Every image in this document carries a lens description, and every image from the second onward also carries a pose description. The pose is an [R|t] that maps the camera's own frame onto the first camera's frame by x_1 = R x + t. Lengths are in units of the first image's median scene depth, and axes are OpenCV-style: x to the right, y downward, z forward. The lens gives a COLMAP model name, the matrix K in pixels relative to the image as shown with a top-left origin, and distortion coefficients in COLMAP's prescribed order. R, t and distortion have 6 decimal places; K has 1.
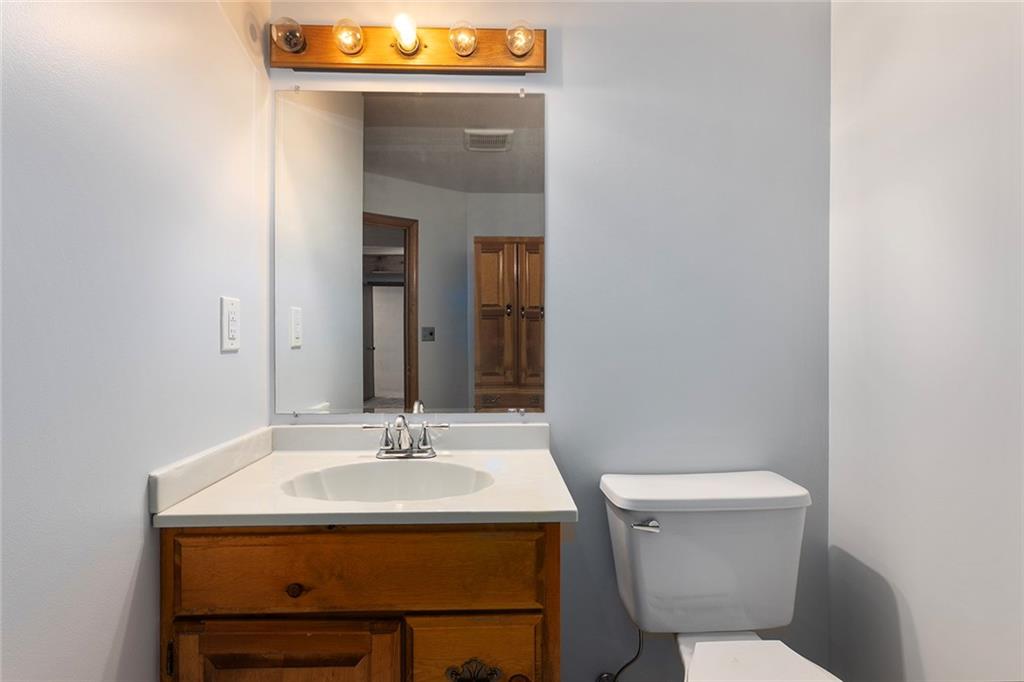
lens RADIAL K [[491.5, 0, 509.1], [0, 491.5, 344.6], [0, 0, 1]] dist [-0.000921, 0.000126]
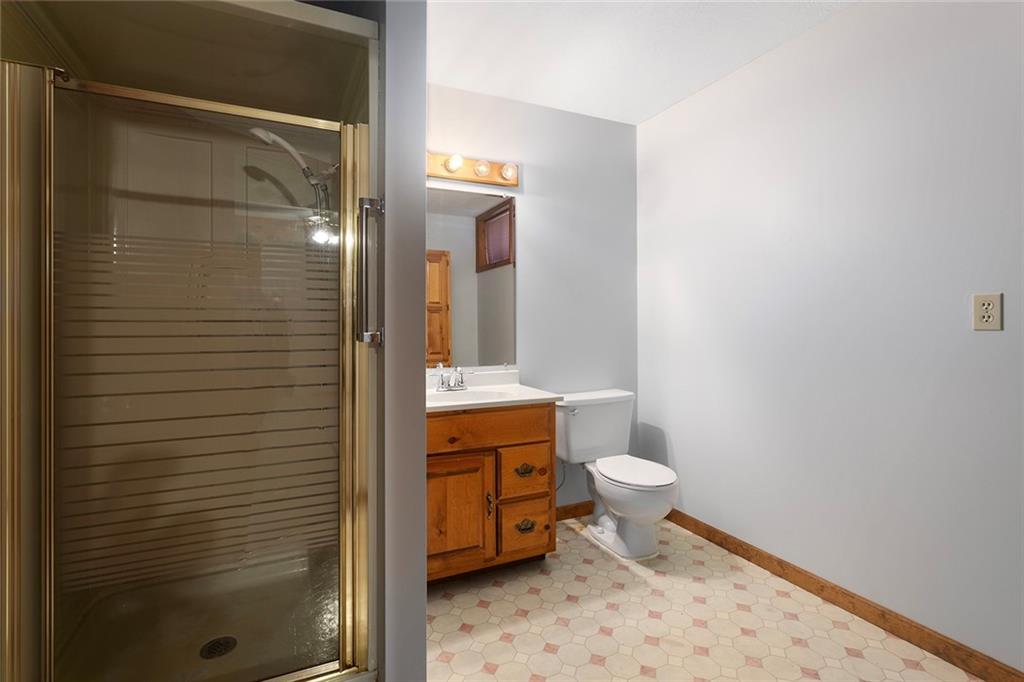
lens RADIAL K [[491.5, 0, 515.1], [0, 491.5, 333.4], [0, 0, 1]] dist [-0.000921, 0.000126]
pose [[0.915324, -0.007744, 0.402645, -1.046012], [0.006426, 0.999969, 0.004623, 0.012344], [-0.402668, -0.001644, 0.915345, -1.111121]]
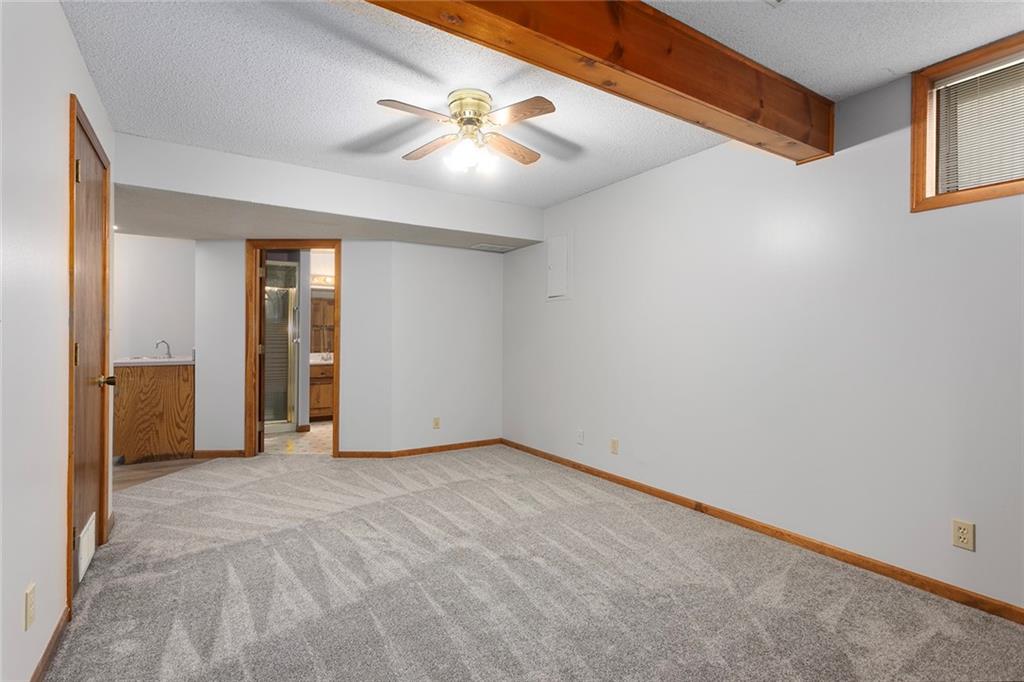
lens RADIAL K [[491.5, 0, 511.1], [0, 491.5, 339.1], [0, 0, 1]] dist [-0.000921, 0.000126]
pose [[0.859577, 0.006703, 0.510961, -1.671275], [-0.006404, 0.999977, -0.002346, 0.009857], [-0.510965, -0.001256, 0.859600, -6.242366]]
